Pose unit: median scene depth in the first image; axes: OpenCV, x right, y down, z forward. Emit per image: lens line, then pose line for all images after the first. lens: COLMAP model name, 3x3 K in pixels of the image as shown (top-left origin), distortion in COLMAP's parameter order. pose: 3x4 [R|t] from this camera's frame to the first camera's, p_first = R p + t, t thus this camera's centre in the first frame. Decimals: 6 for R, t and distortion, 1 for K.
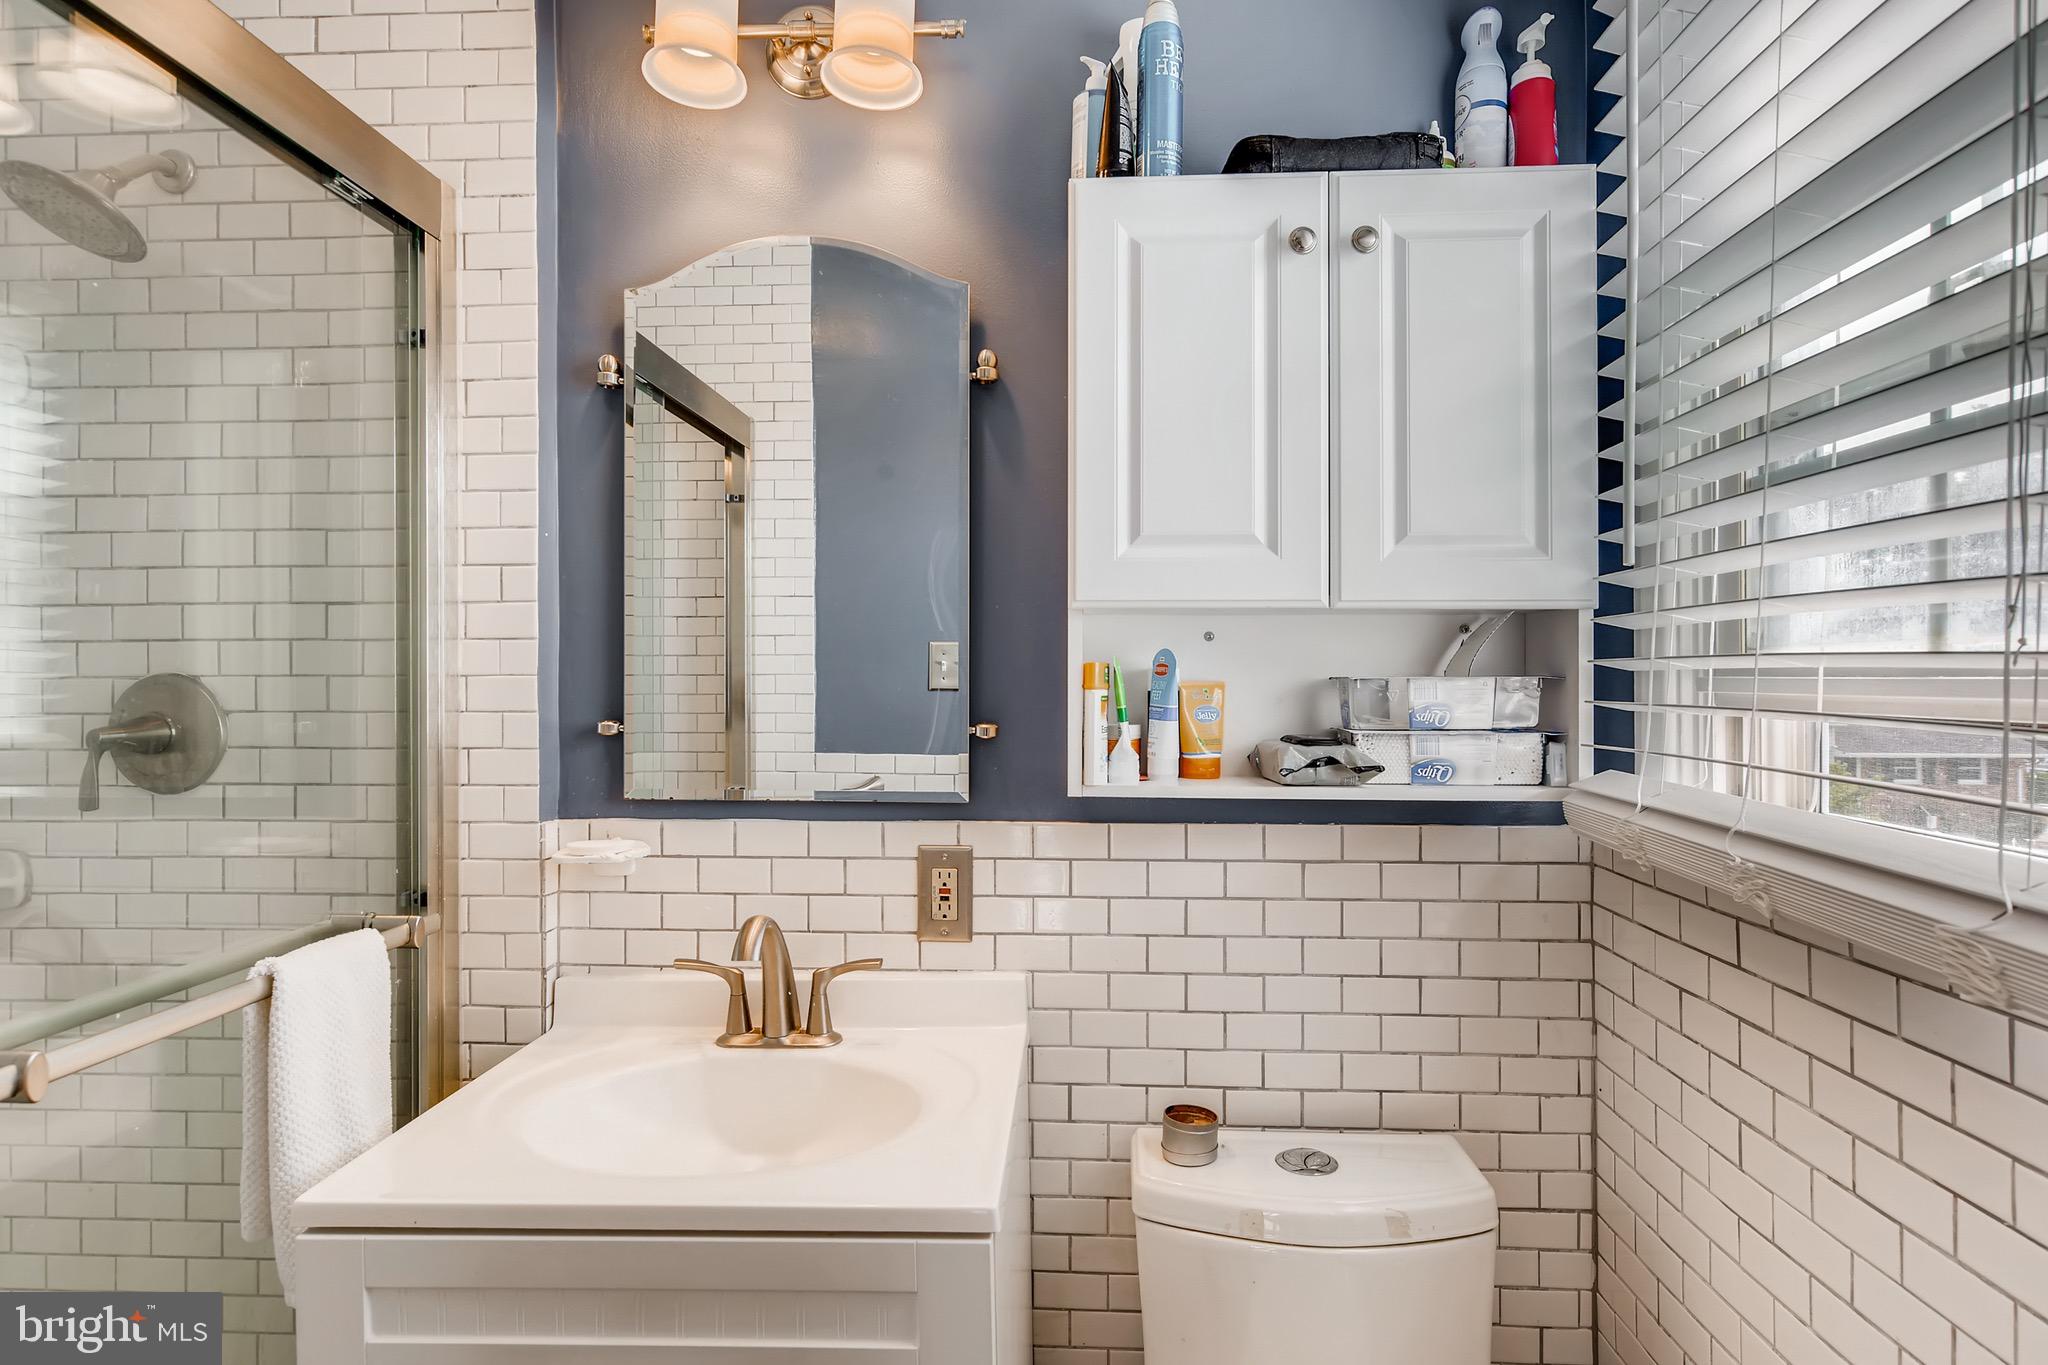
lens RADIAL K [[1040.8, 0, 1031.5], [0, 1040.8, 681.9], [0, 0, 1]] dist [0.000215, 0.002349]
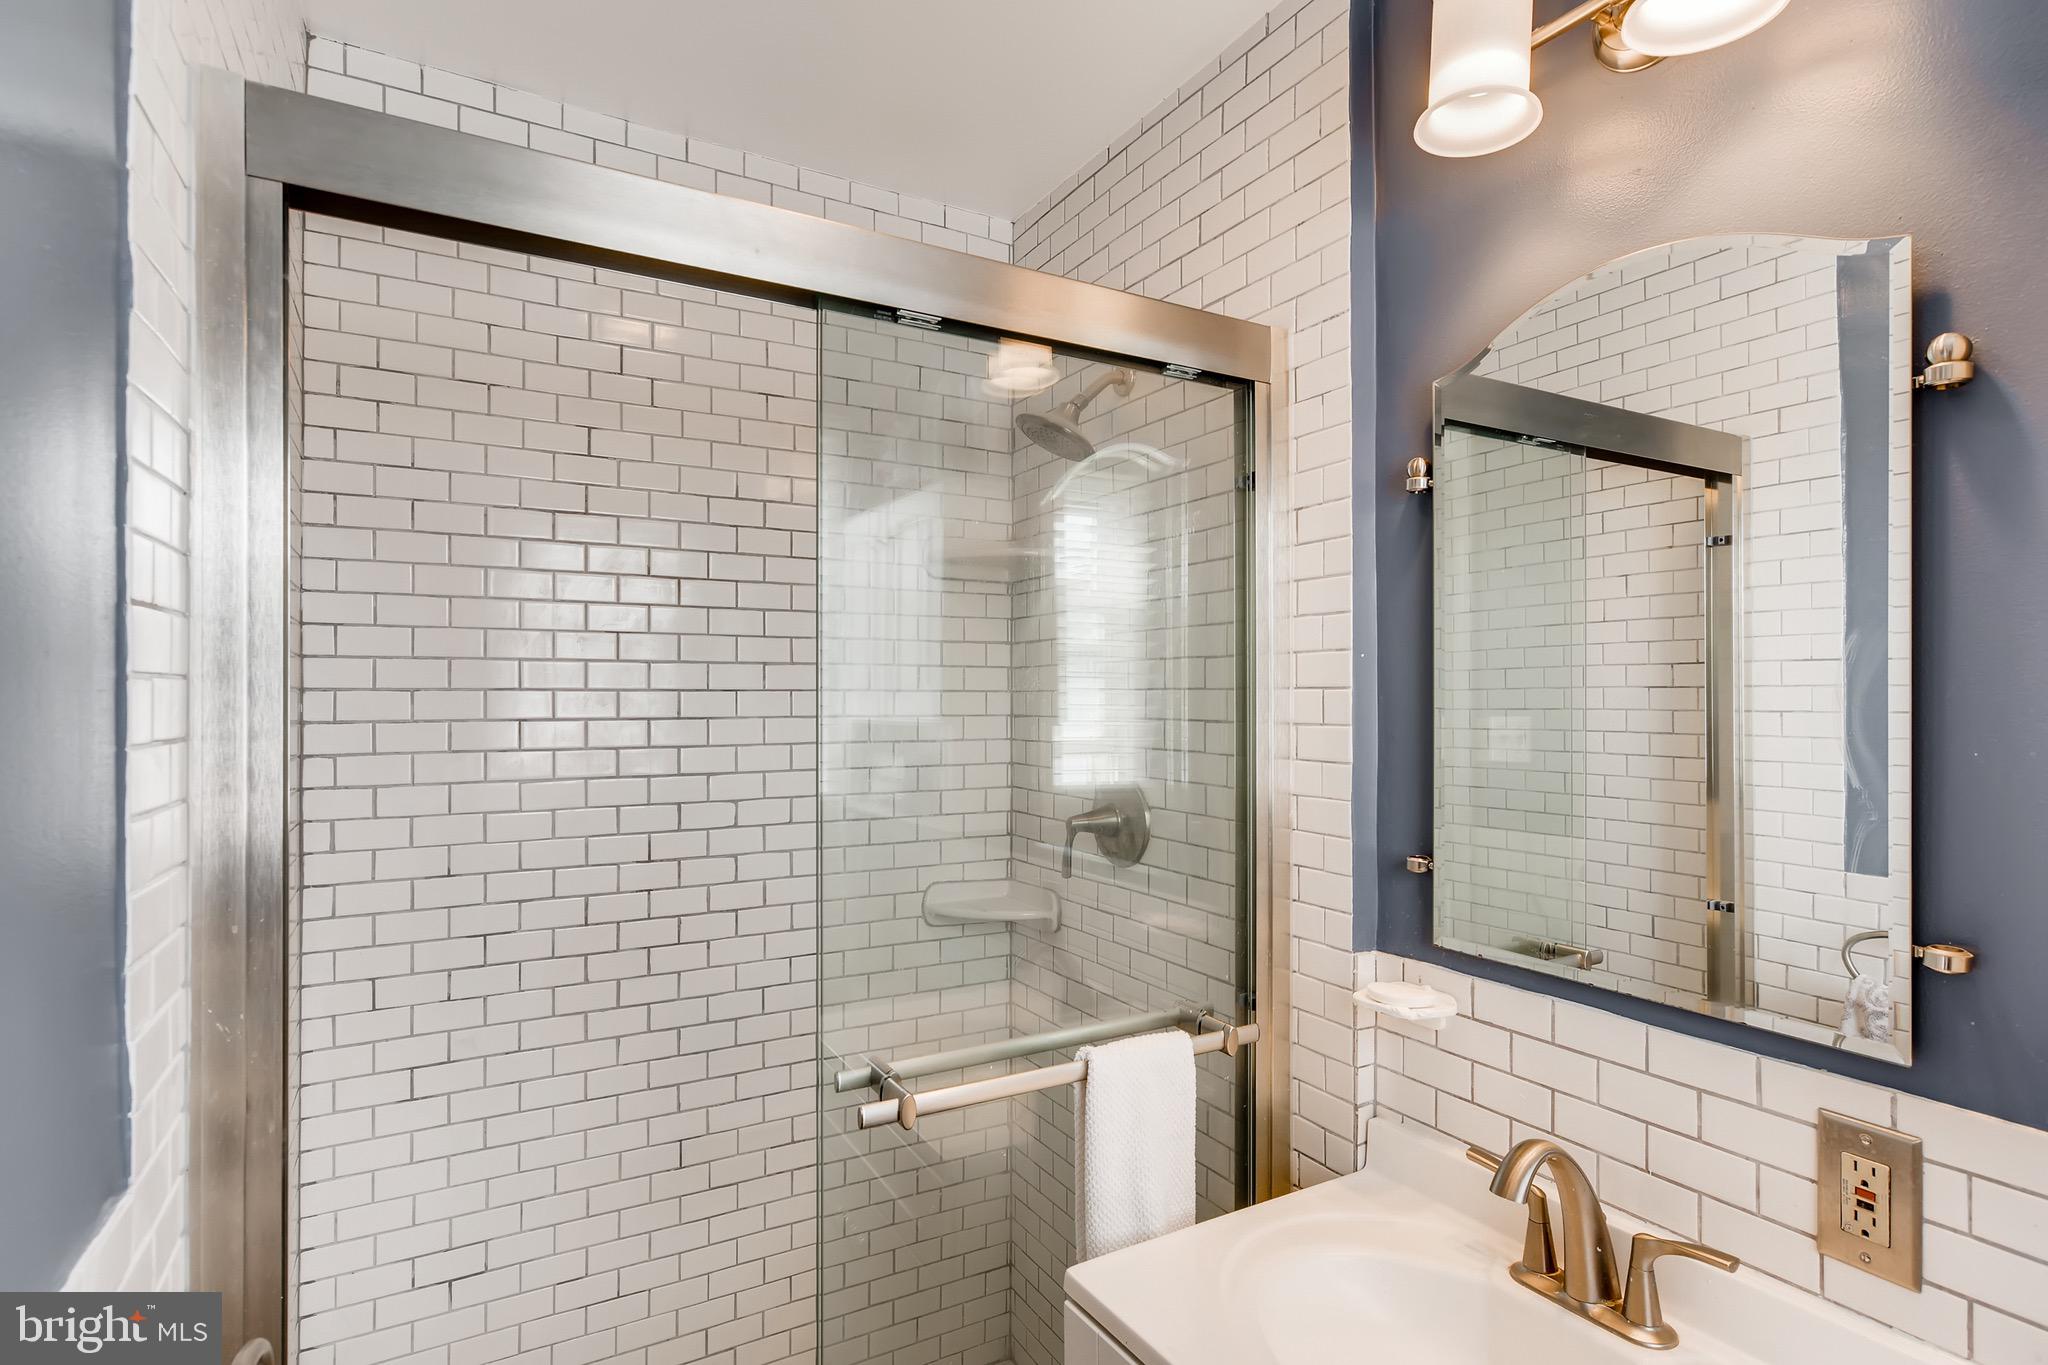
lens RADIAL K [[1040.8, 0, 1031.5], [0, 1040.8, 681.9], [0, 0, 1]] dist [0.000215, 0.002349]
pose [[0.536299, -0.002175, -0.844026, 0.188055], [-0.001489, 0.999993, -0.003524, -0.114076], [0.844027, 0.003146, 0.536291, 0.223164]]
